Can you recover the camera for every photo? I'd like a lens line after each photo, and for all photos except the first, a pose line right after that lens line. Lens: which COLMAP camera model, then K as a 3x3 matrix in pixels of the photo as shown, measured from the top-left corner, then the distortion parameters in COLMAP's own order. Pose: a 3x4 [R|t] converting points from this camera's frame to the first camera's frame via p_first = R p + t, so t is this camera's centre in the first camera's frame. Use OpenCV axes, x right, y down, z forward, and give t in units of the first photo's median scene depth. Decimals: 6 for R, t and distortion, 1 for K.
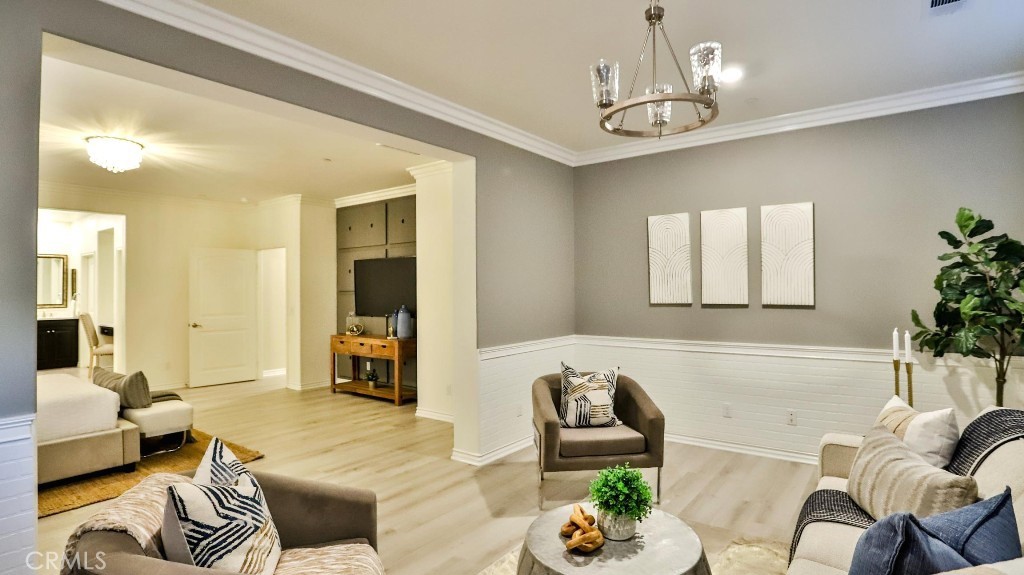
lens RADIAL K [[508.5, 0, 515.4], [0, 508.5, 288.2], [0, 0, 1]] dist [-0.035164, 0.004404]
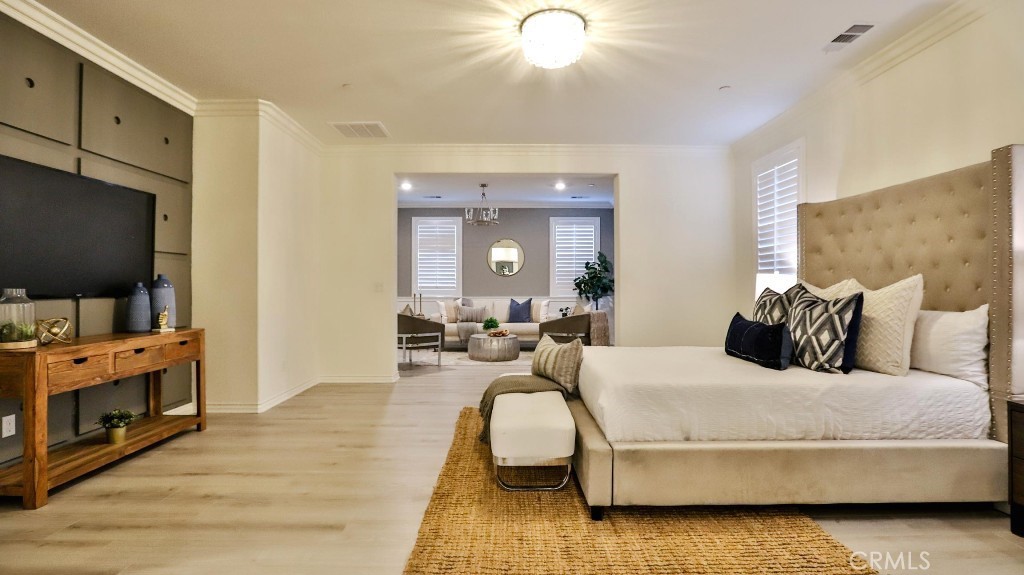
lens RADIAL K [[537.6, 0, 513.7], [0, 537.6, 281.6], [0, 0, 1]] dist [0.000342, -0.000047]
pose [[-0.609194, 0.014059, 0.792897, -0.917344], [0.004463, 0.999888, -0.014300, 0.050048], [-0.793009, -0.005173, -0.609188, 0.996586]]
